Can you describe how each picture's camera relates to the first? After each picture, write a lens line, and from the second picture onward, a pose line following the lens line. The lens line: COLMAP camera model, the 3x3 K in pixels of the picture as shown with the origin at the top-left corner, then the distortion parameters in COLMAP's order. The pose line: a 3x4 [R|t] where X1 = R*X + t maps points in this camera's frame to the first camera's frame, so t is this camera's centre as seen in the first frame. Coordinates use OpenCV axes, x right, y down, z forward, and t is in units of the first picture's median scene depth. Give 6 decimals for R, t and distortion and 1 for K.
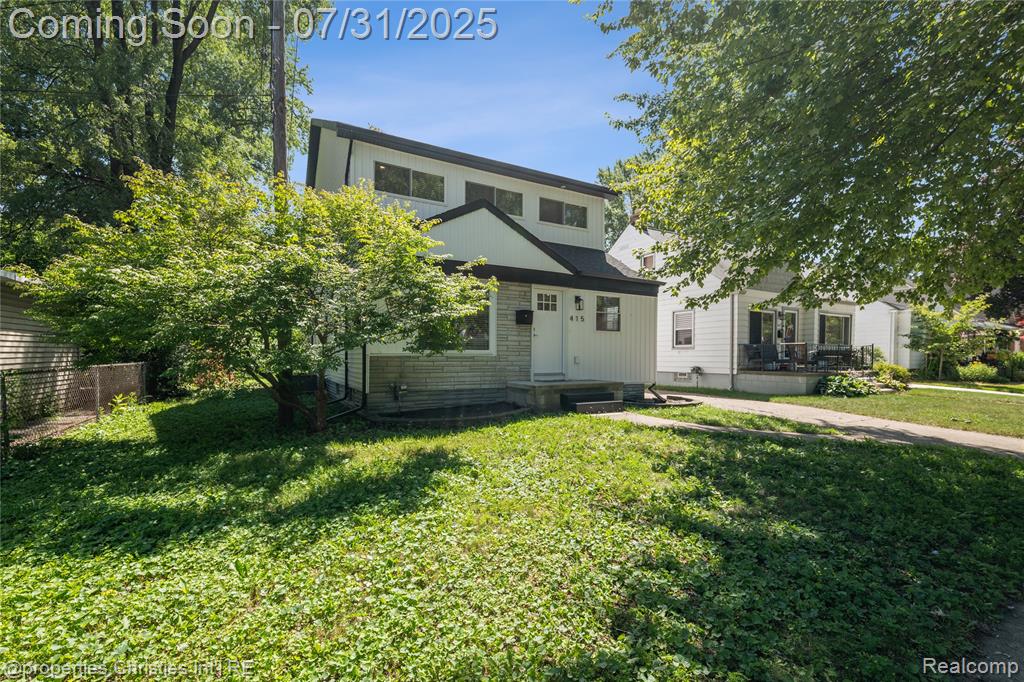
lens RADIAL K [[437.6, 0, 491.1], [0, 437.6, 364.4], [0, 0, 1]] dist [-0.003818, -0.000251]
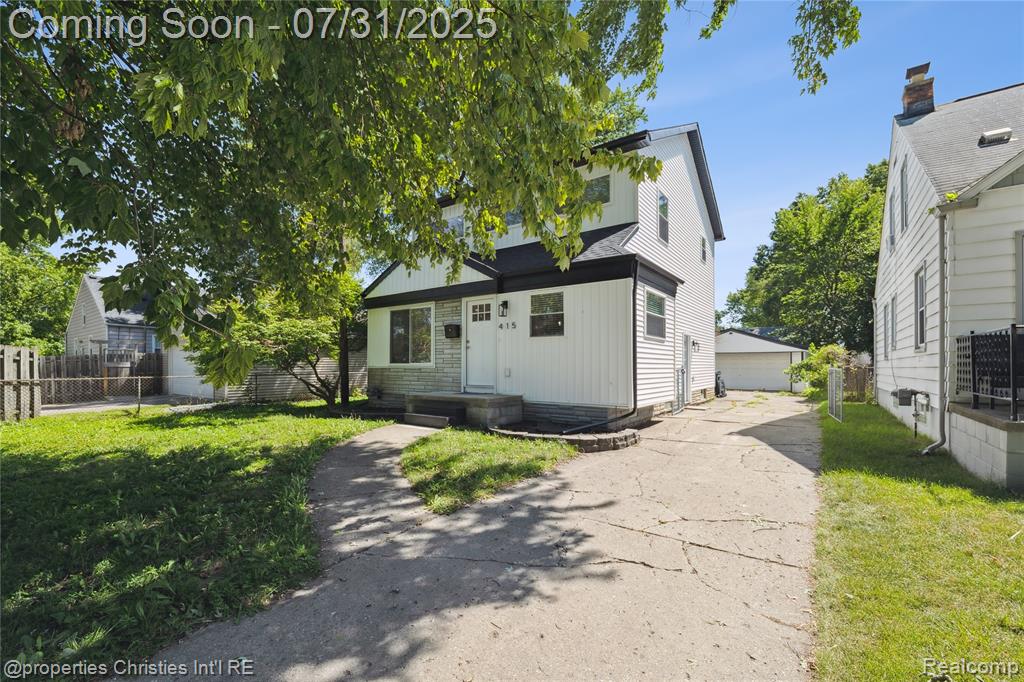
lens RADIAL K [[437.6, 0, 491.9], [0, 437.6, 364.0], [0, 0, 1]] dist [-0.003818, -0.000251]
pose [[0.415318, -0.007288, -0.909647, 1.022850], [-0.012778, 0.999822, -0.013845, -0.014283], [0.909586, 0.017374, 0.415152, 0.617589]]
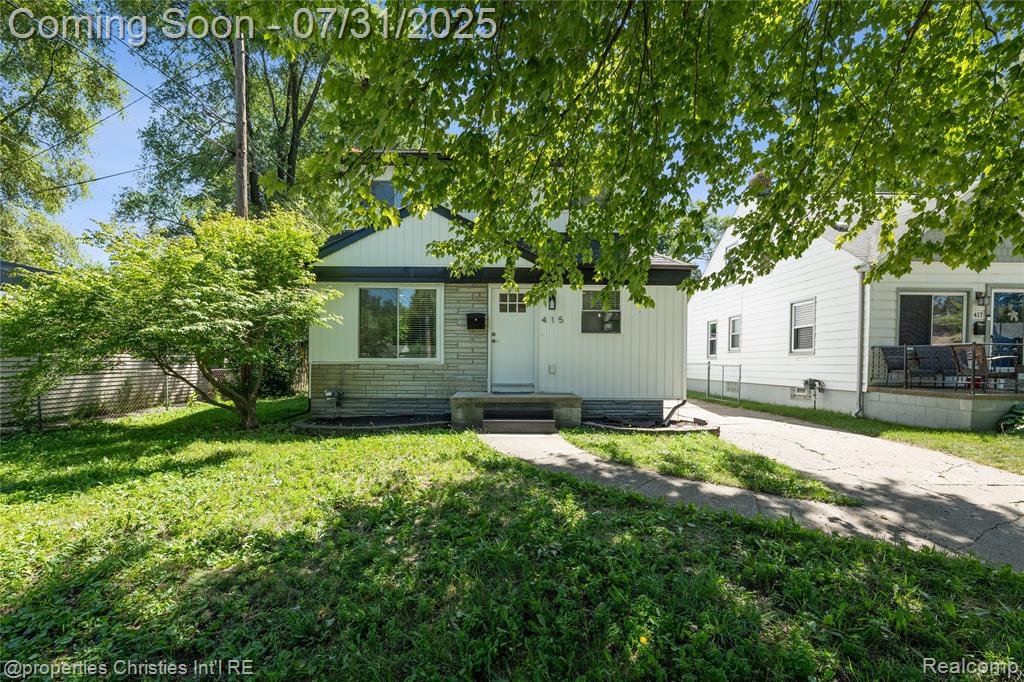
lens RADIAL K [[437.6, 0, 497.8], [0, 437.6, 368.6], [0, 0, 1]] dist [-0.003818, -0.000251]
pose [[0.884142, 0.006555, -0.467172, 0.510744], [-0.009905, 0.999940, -0.004714, -0.005959], [0.467113, 0.008795, 0.884154, 0.212159]]
